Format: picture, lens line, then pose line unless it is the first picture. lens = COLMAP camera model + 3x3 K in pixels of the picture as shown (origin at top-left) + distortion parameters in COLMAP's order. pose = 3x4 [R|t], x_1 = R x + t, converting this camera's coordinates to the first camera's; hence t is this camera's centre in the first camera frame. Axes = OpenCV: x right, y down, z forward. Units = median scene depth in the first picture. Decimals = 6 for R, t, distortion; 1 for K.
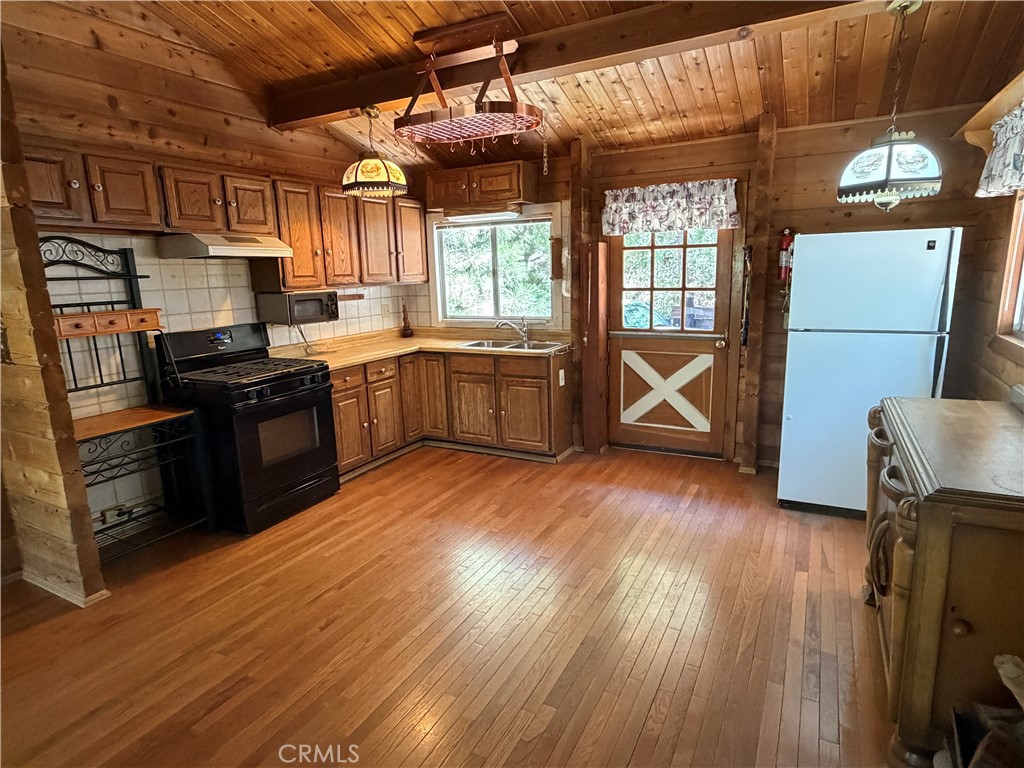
lens RADIAL K [[570.1, 0, 514.2], [0, 570.1, 386.2], [0, 0, 1]] dist [-0.001108, -0.001117]
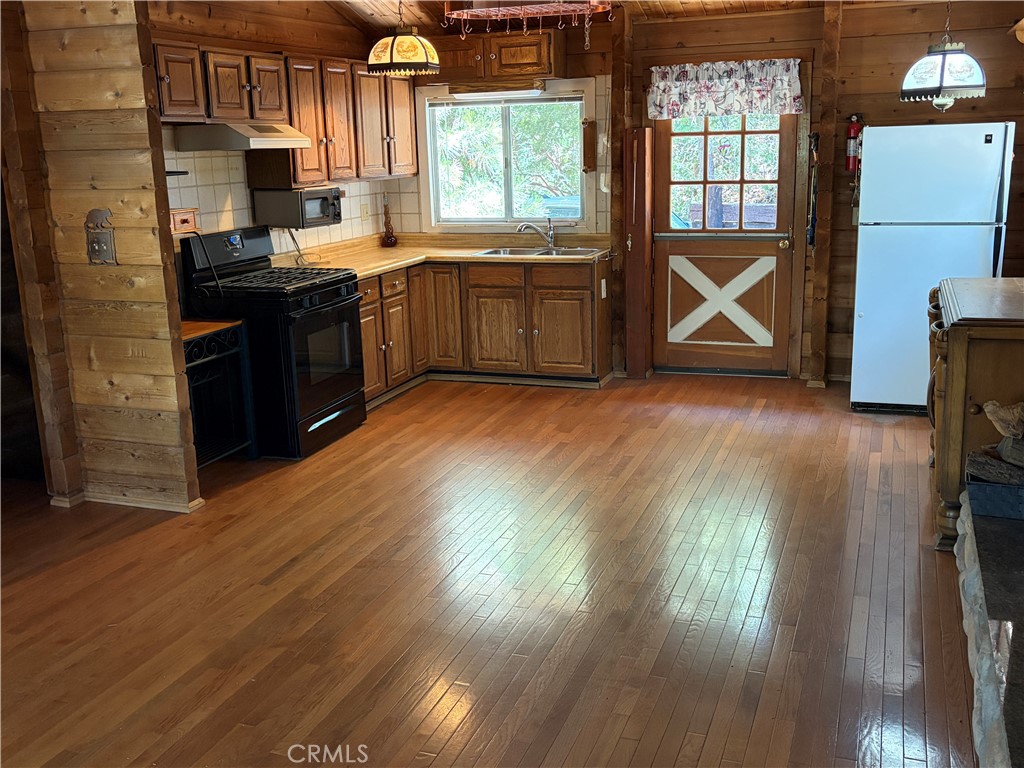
lens RADIAL K [[1030.0, 0, 512.0], [0, 1030.0, 384.0], [0, 0, 1]] dist [0.145219, -0.385977]
pose [[0.990609, -0.032316, 0.132852, -0.286545], [0.028519, 0.999131, 0.030388, 0.084305], [-0.133718, -0.026314, 0.990670, -0.565780]]
